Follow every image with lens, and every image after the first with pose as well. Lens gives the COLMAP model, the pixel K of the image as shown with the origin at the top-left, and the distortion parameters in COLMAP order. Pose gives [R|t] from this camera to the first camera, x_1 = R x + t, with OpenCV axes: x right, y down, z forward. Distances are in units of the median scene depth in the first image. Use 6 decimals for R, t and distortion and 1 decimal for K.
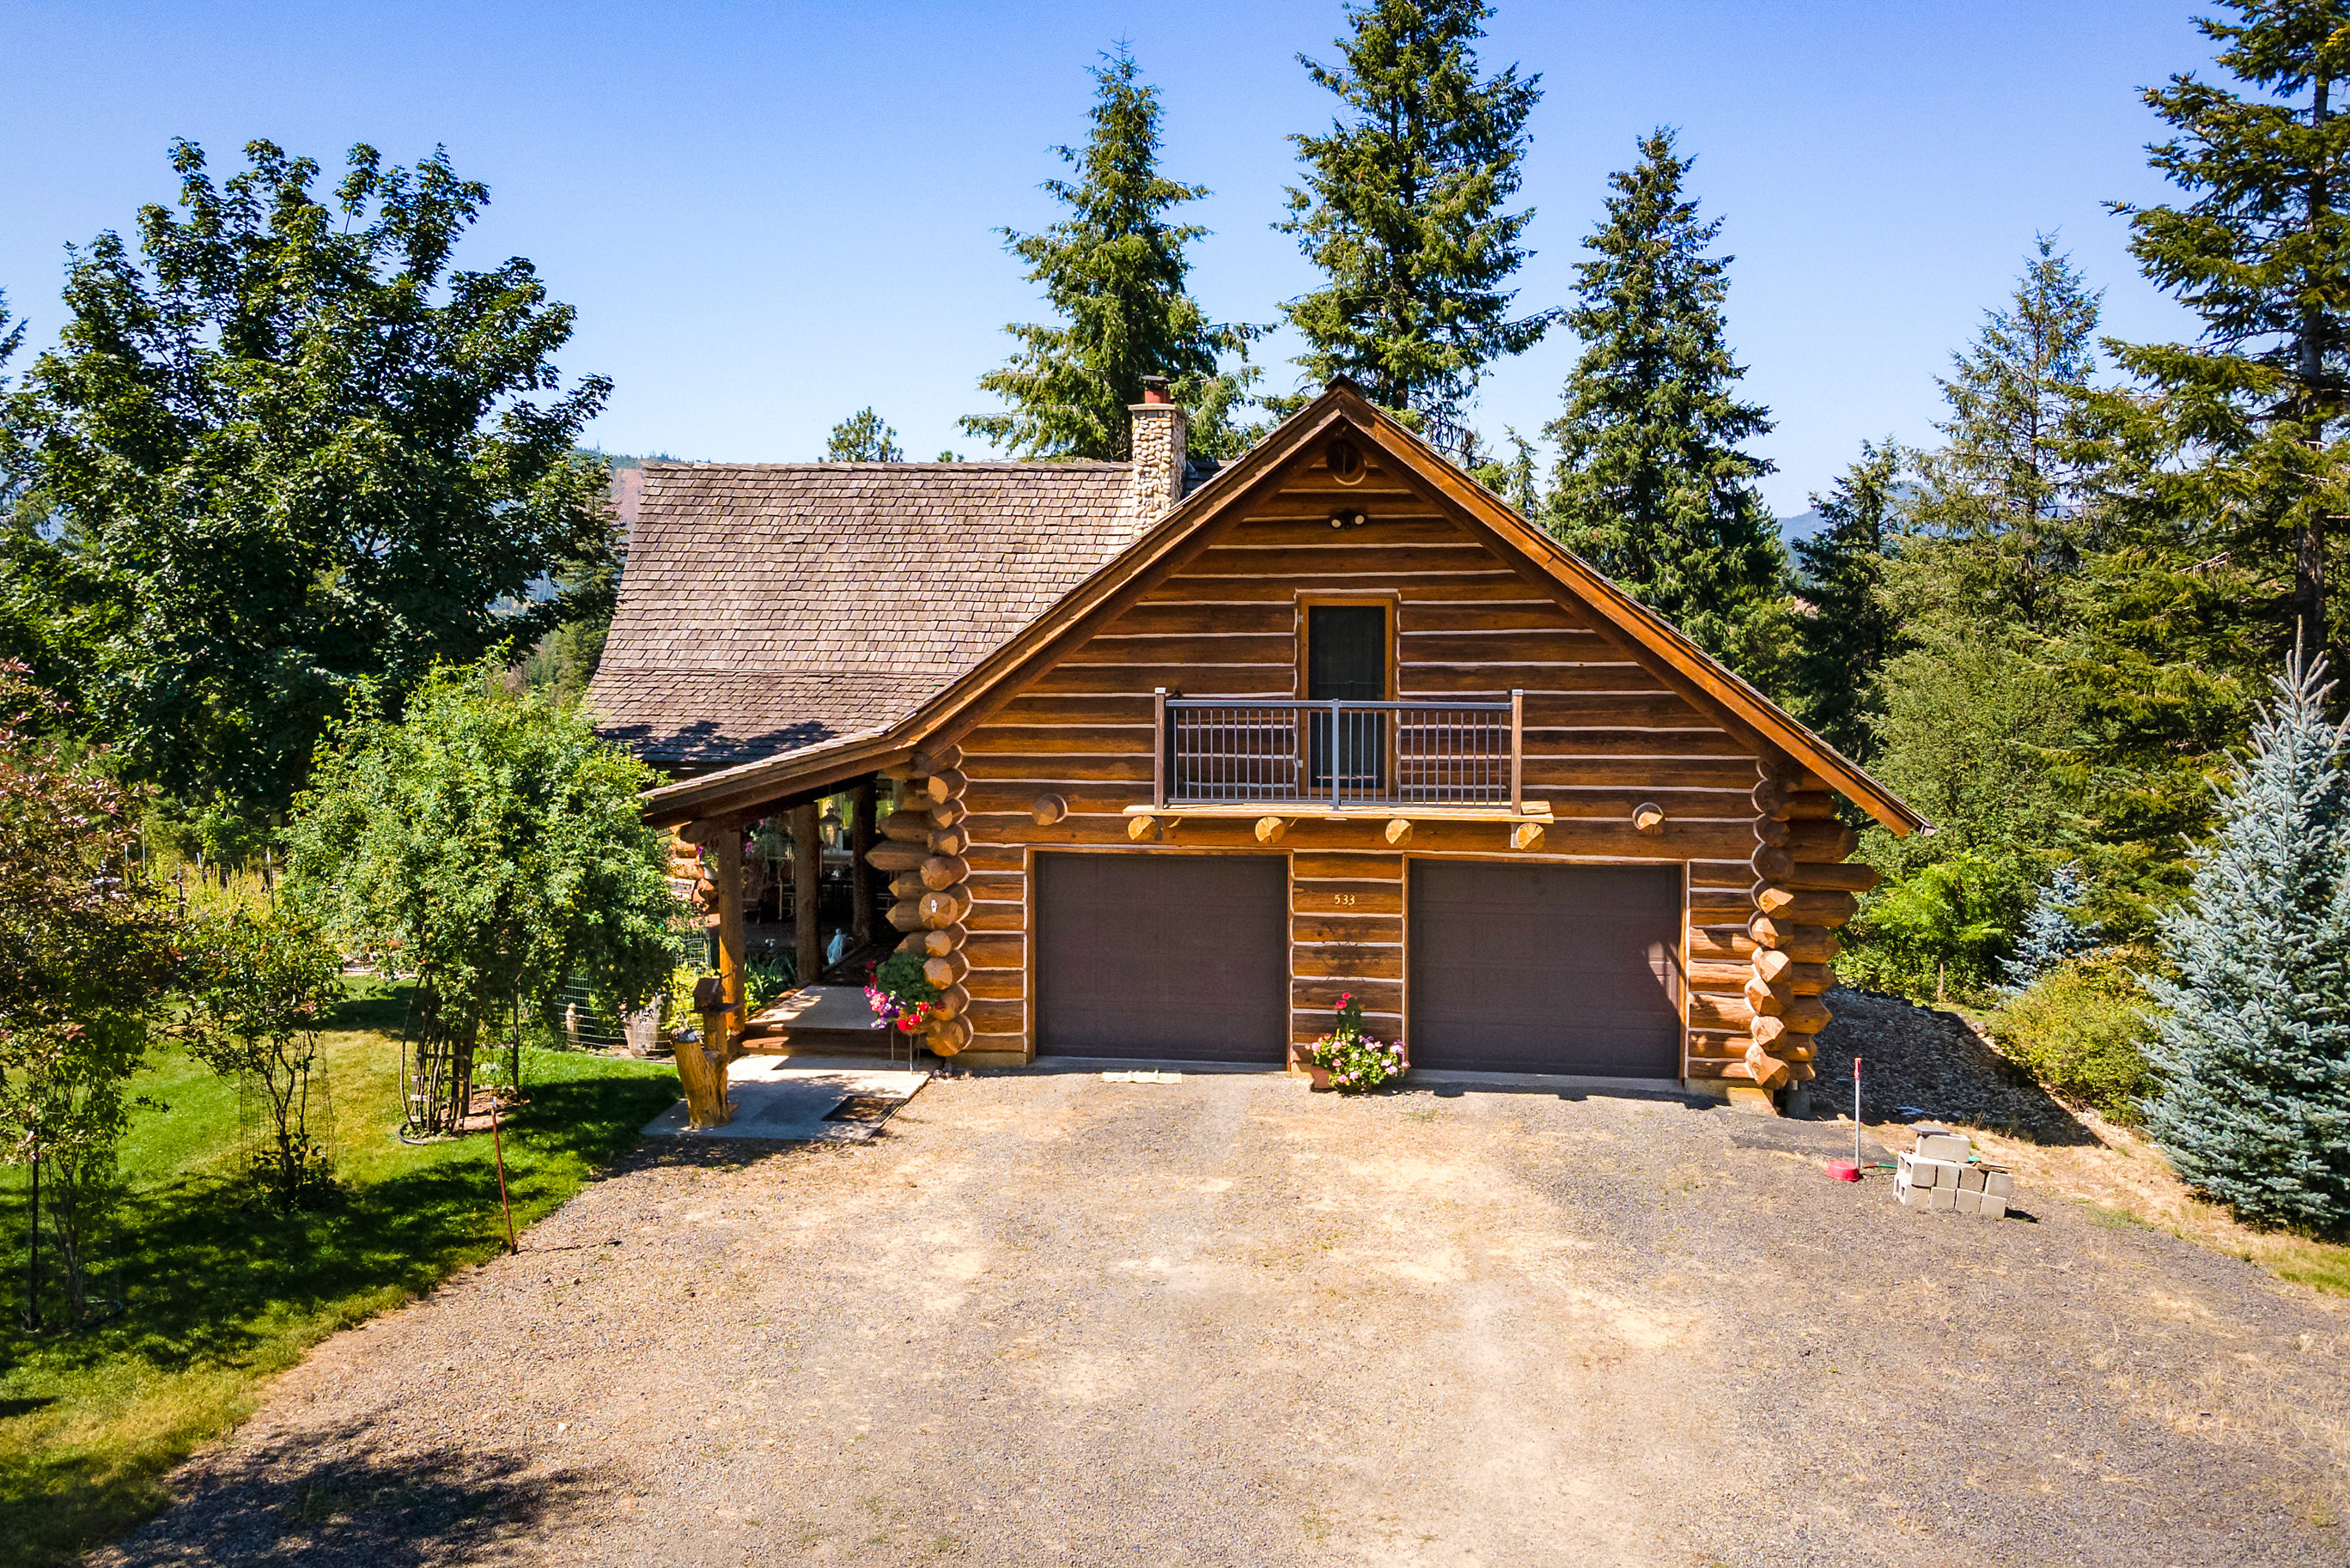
lens RADIAL K [[2148.7, 0, 1162.1], [0, 2148.7, 779.9], [0, 0, 1]] dist [0.046330, -0.000385]
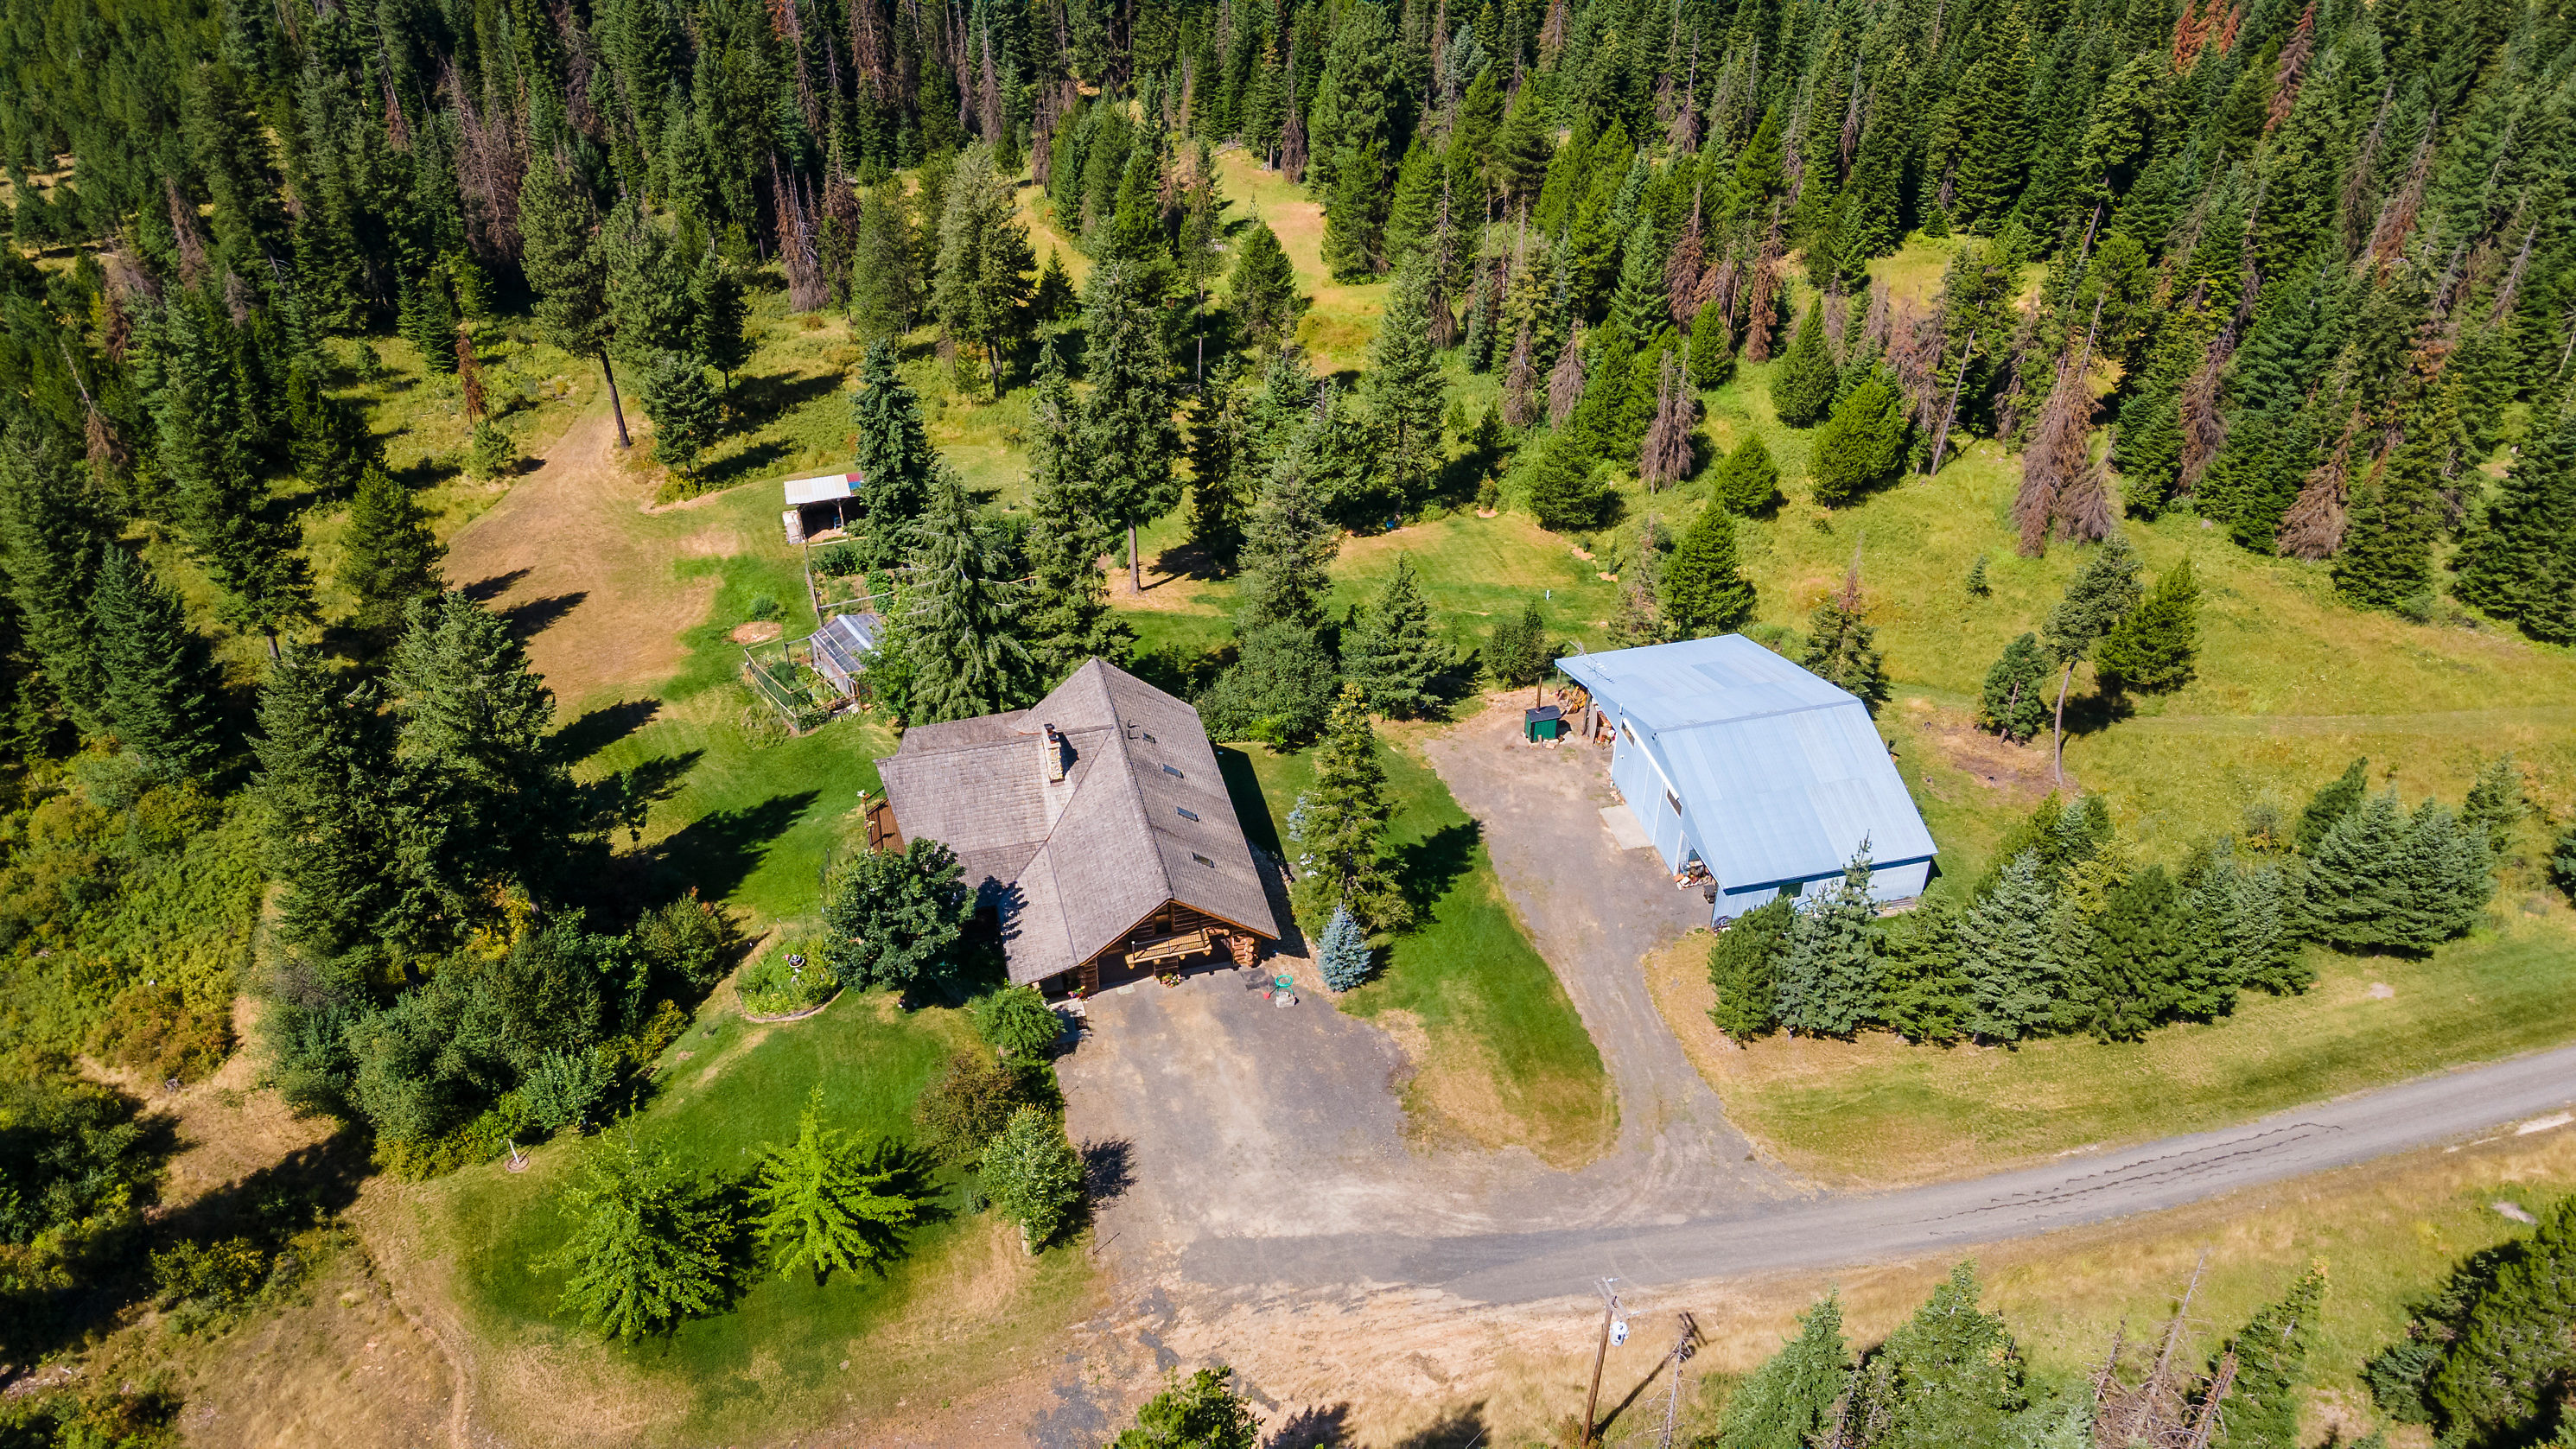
lens RADIAL K [[1854.0, 0, 1288.0], [0, 1854.0, 724.5], [0, 0, 1]] dist [0.035277, -0.002005]
pose [[0.920984, -0.231994, 0.312996, -0.835224], [0.017501, 0.827203, 0.561630, -2.664834], [-0.389206, -0.511775, 0.765901, -1.998848]]
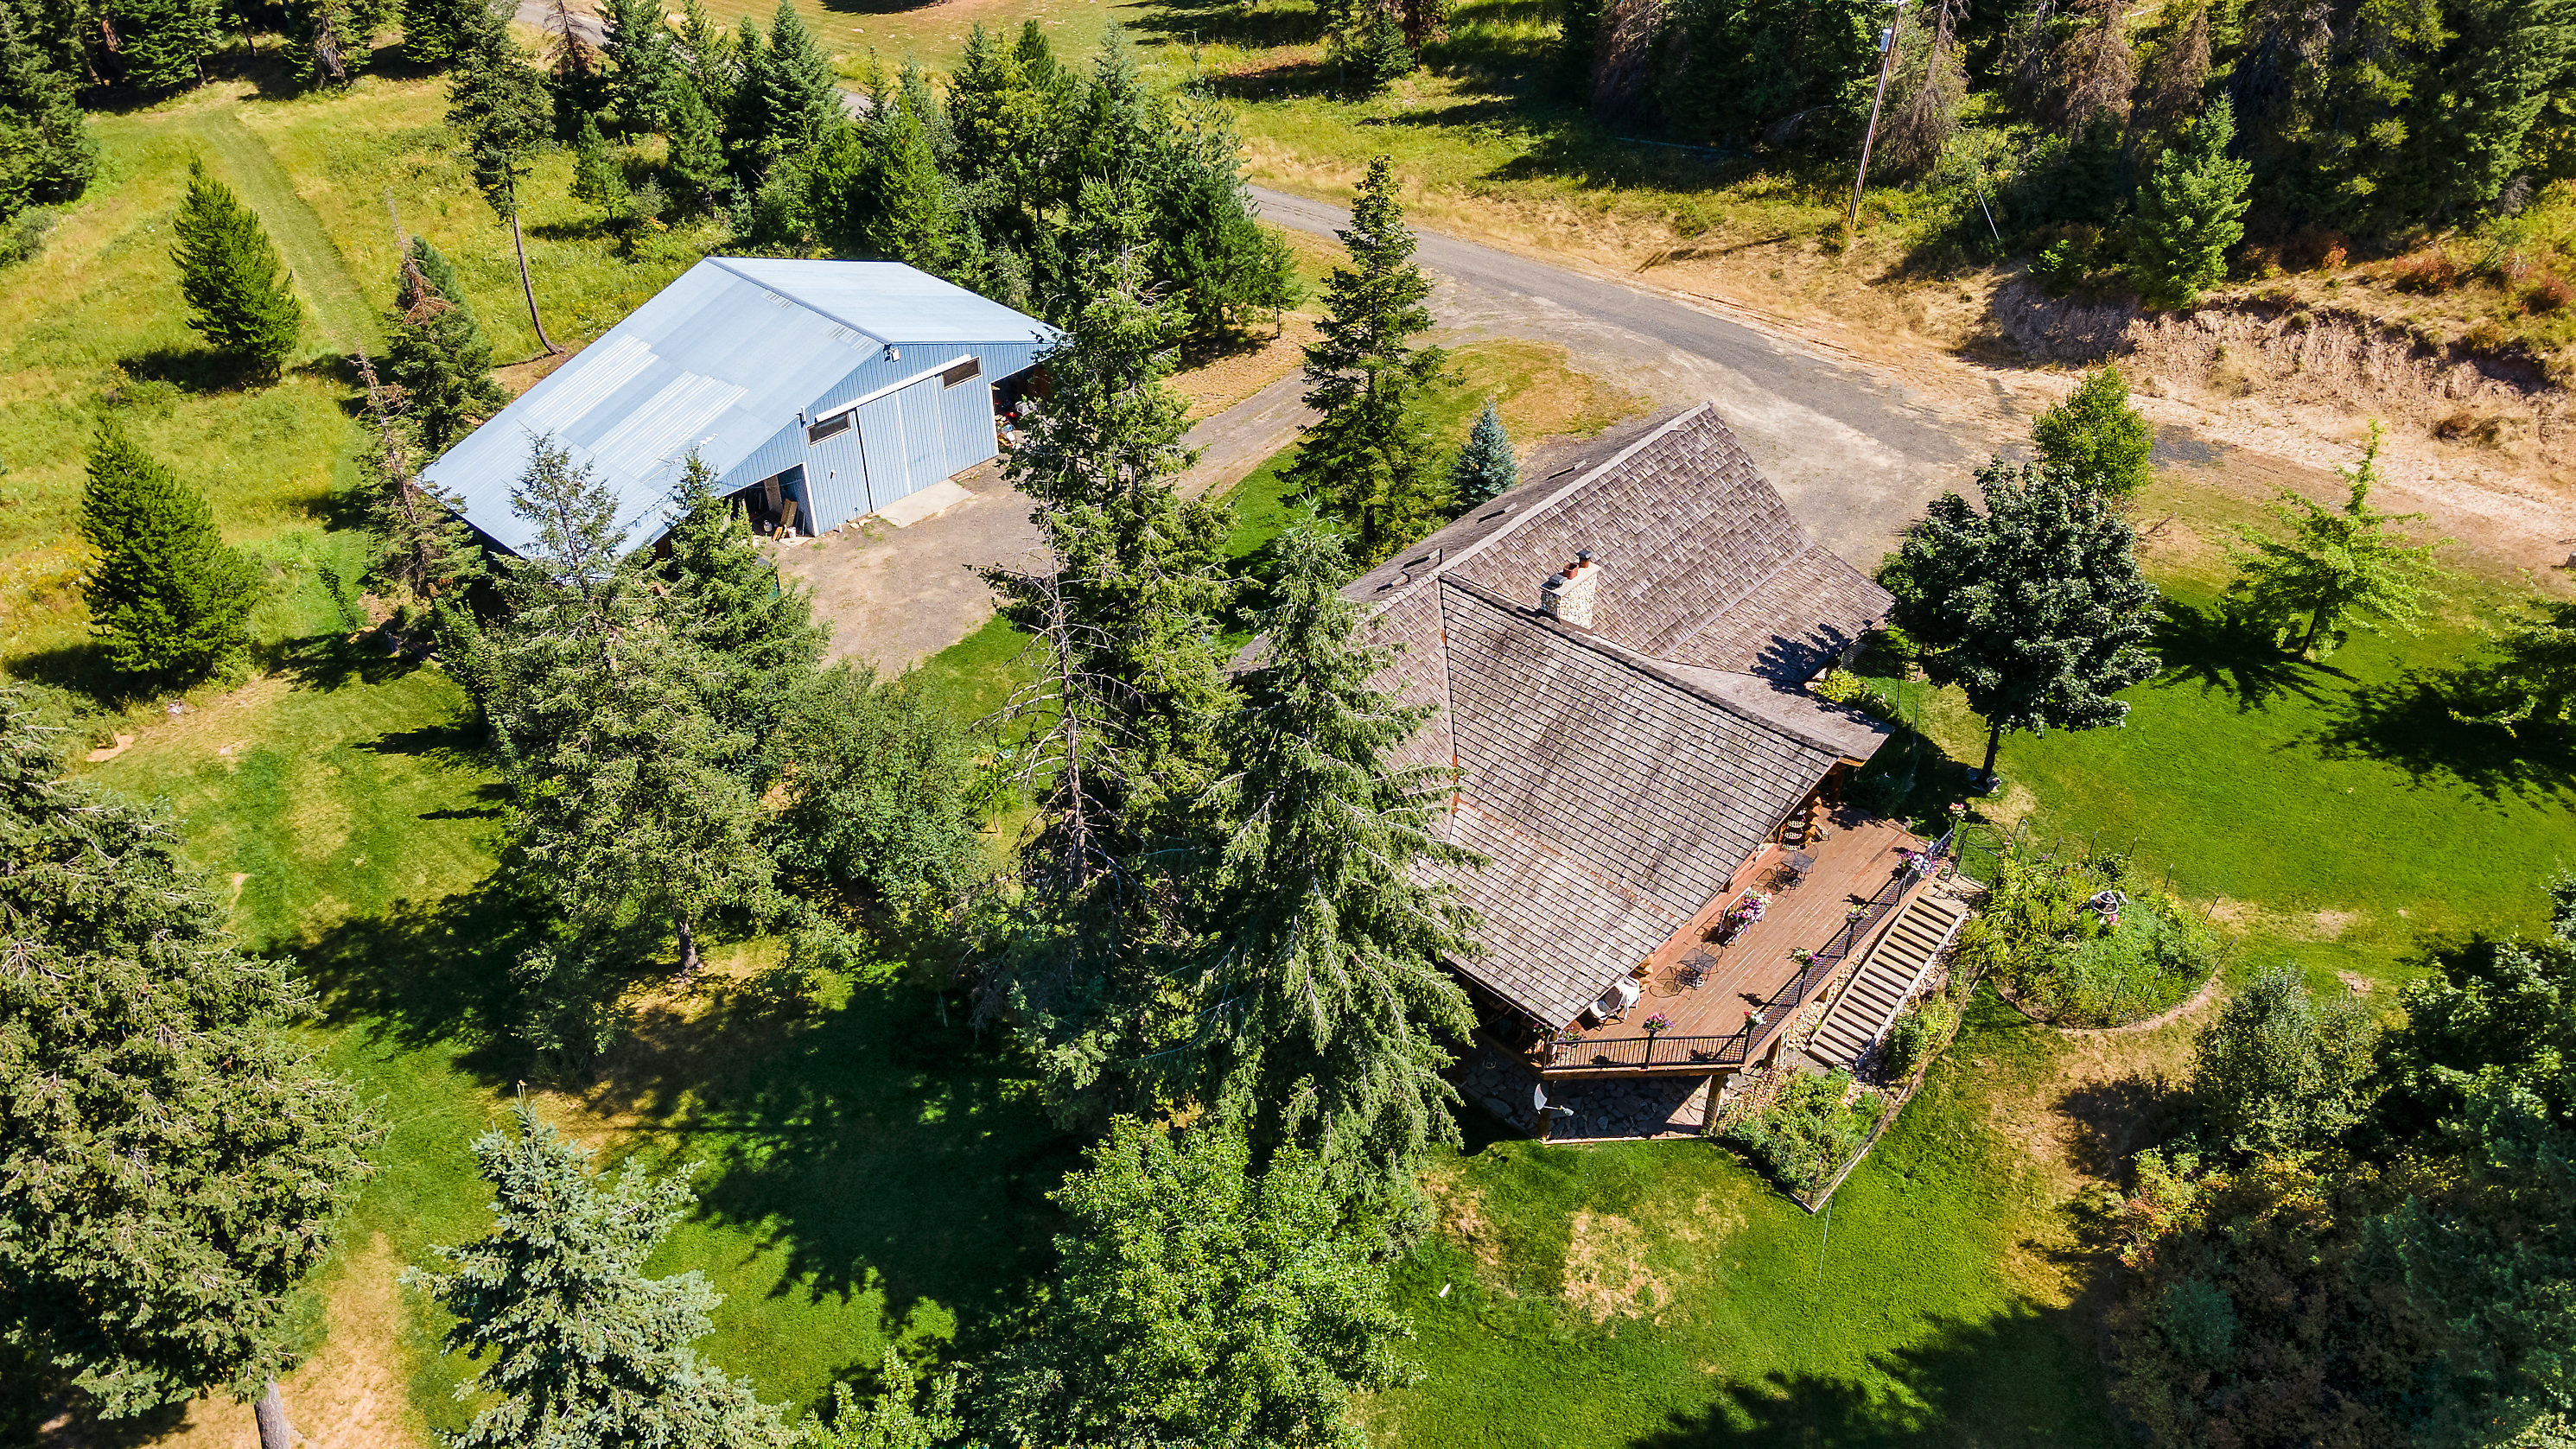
lens RADIAL K [[1854.0, 0, 1266.6], [0, 1854.0, 736.7], [0, 0, 1]] dist [-0.002043, 0.058408]
pose [[-0.824250, -0.337964, 0.454304, -0.785082], [0.026910, 0.778049, 0.627627, -1.499871], [-0.565586, 0.529547, -0.632213, 3.240623]]
